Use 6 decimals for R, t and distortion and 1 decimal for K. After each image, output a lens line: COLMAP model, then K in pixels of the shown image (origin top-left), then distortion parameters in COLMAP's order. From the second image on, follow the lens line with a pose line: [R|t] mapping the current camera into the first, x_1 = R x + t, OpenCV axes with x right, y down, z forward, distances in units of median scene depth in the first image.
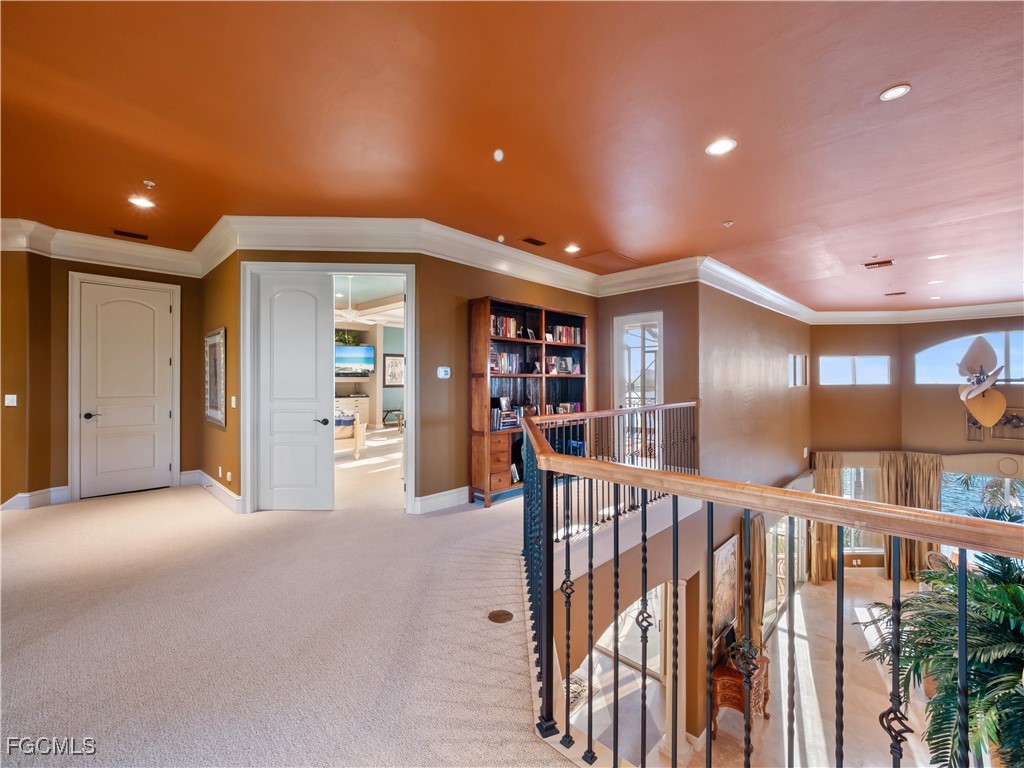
lens RADIAL K [[436.1, 0, 509.0], [0, 436.1, 382.9], [0, 0, 1]] dist [-0.000039, 0.000010]
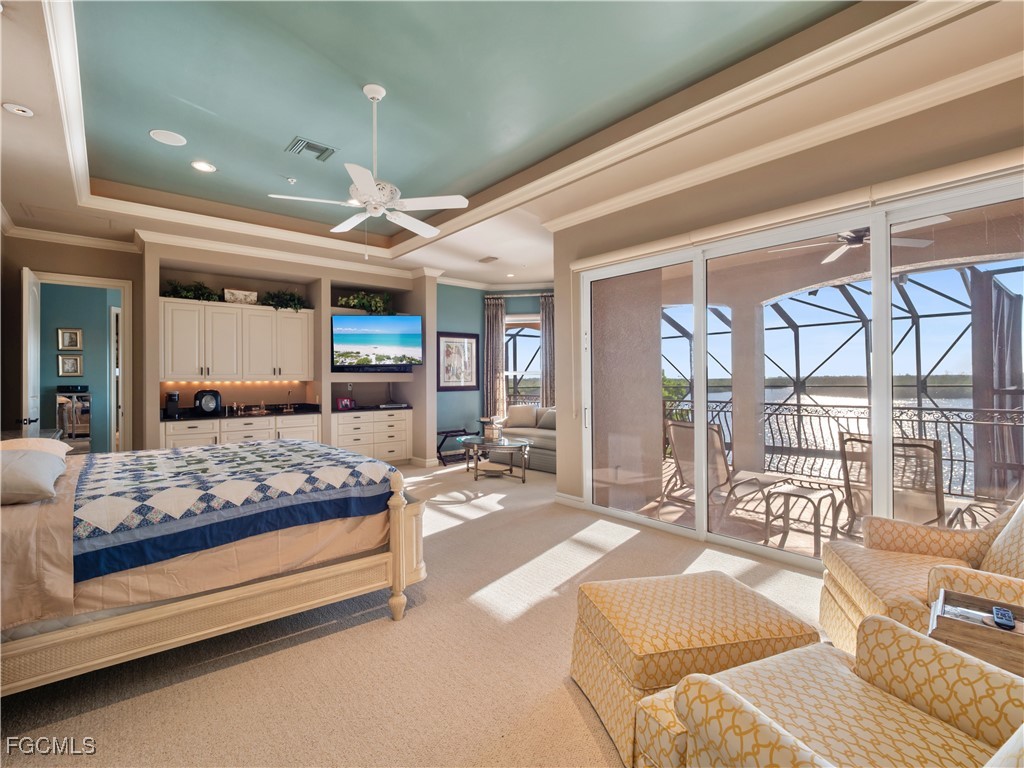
lens RADIAL K [[489.4, 0, 513.3], [0, 489.4, 380.5], [0, 0, 1]] dist [0.001245, 0.000018]
pose [[0.996185, -0.014190, -0.086102, -0.135487], [0.013835, 0.999893, -0.004716, 0.001438], [0.086160, 0.003507, 0.996275, 0.378704]]
